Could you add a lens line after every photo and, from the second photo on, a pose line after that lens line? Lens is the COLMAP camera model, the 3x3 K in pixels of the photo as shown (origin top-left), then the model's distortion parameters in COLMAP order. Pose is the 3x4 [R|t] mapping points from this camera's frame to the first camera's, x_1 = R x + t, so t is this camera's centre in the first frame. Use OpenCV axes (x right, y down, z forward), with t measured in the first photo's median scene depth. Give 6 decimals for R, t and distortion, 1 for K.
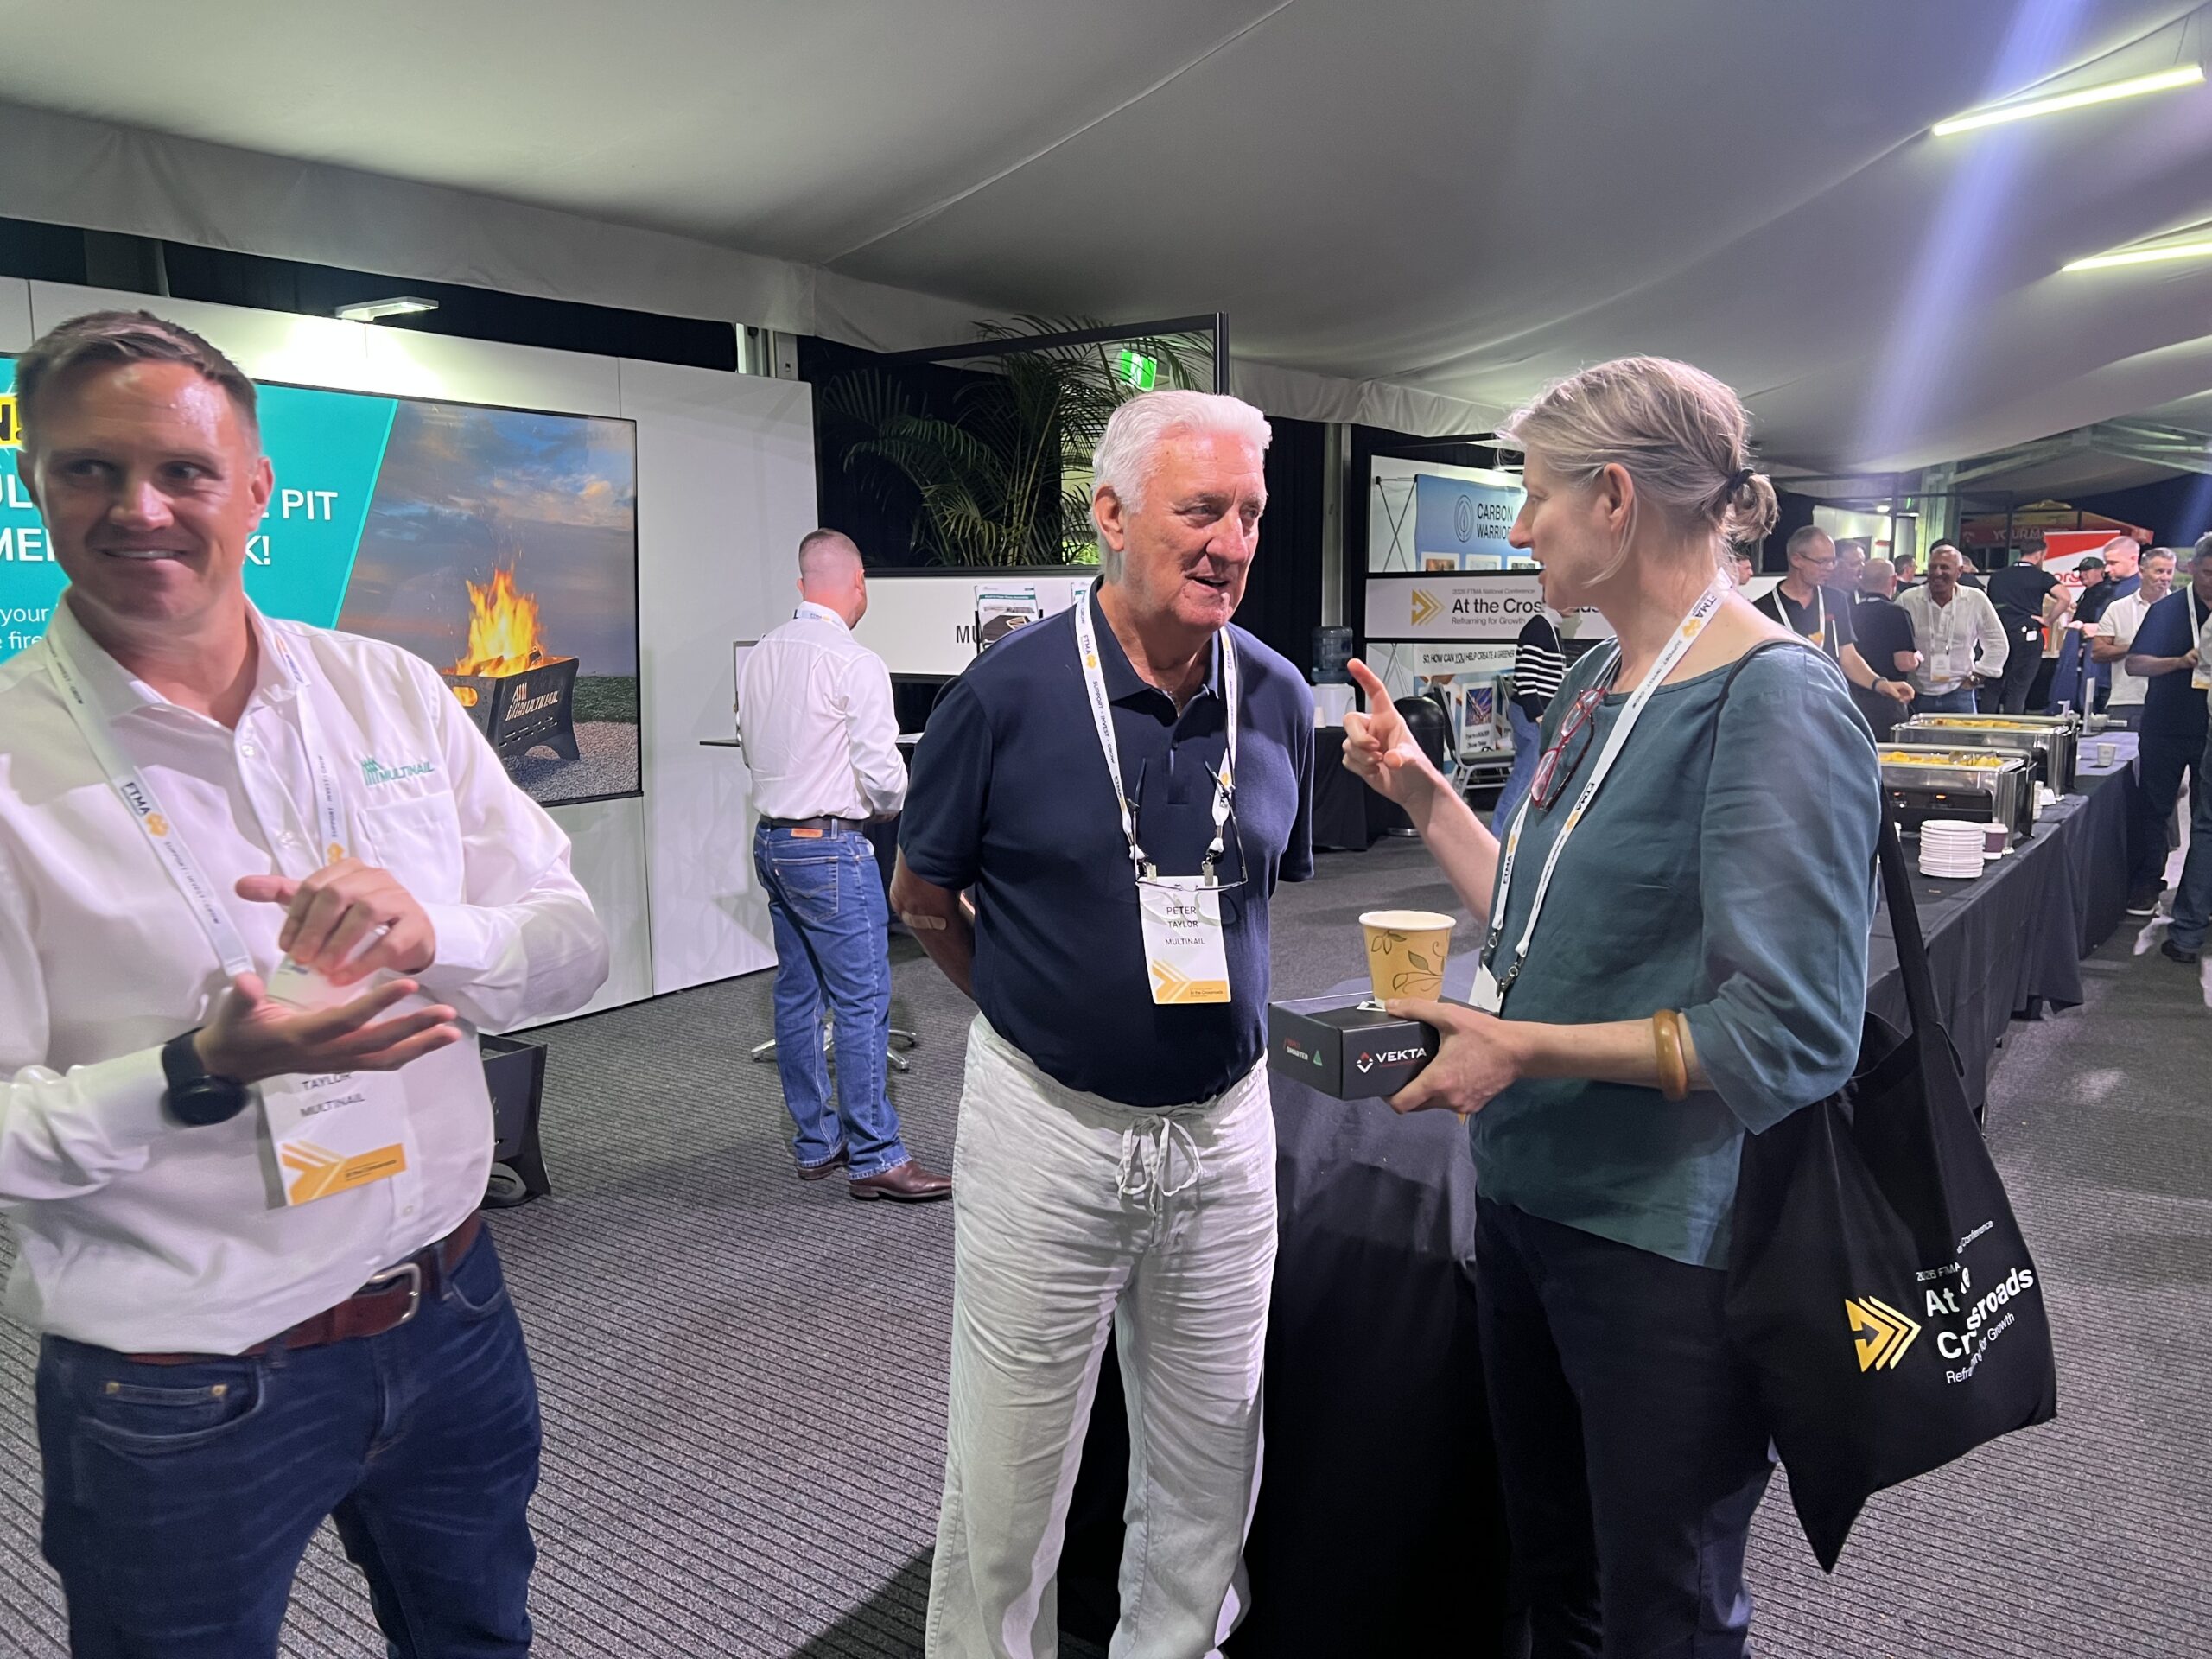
lens RADIAL K [[1682.3, 0, 1126.9], [0, 1682.3, 846.8], [0, 0, 1]] dist [0.070126, -0.082187]
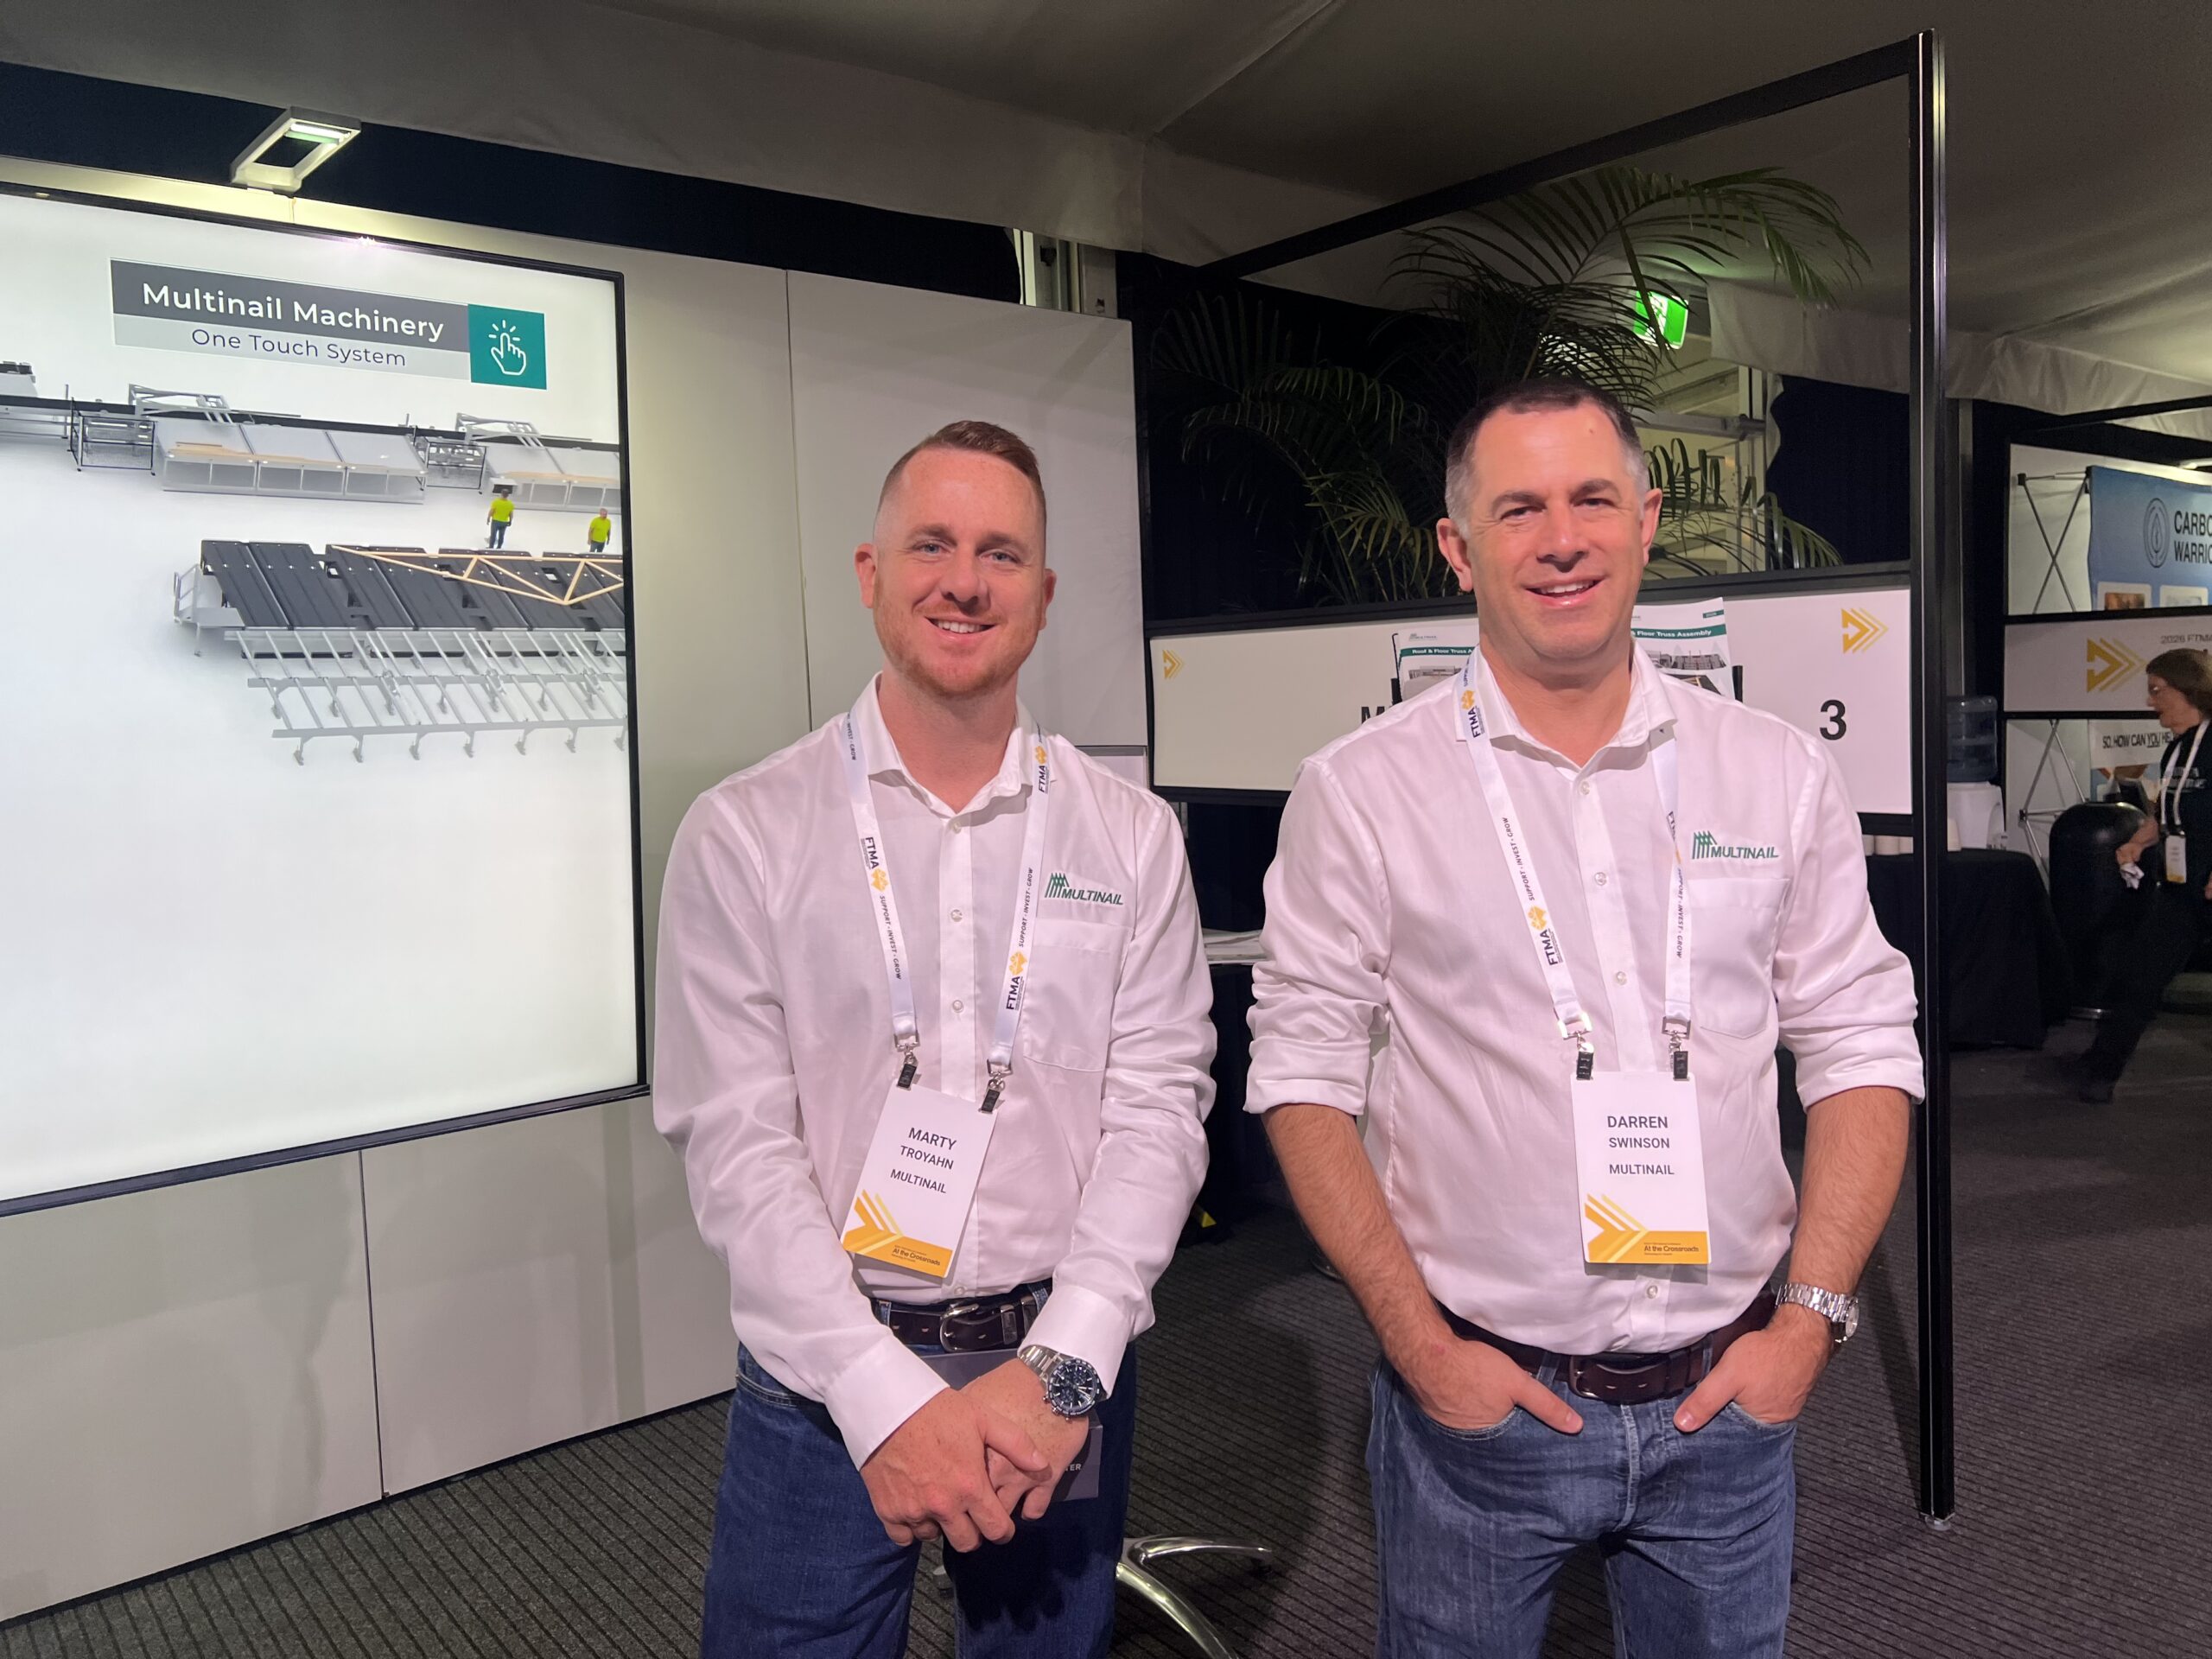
lens RADIAL K [[1682.3, 0, 1111.9], [0, 1682.3, 811.2], [0, 0, 1]] dist [0.070126, -0.082187]
pose [[0.963520, -0.002809, -0.267621, -0.030395], [-0.015464, 0.997690, -0.066148, -0.056982], [0.267189, 0.067874, 0.961251, 0.426212]]
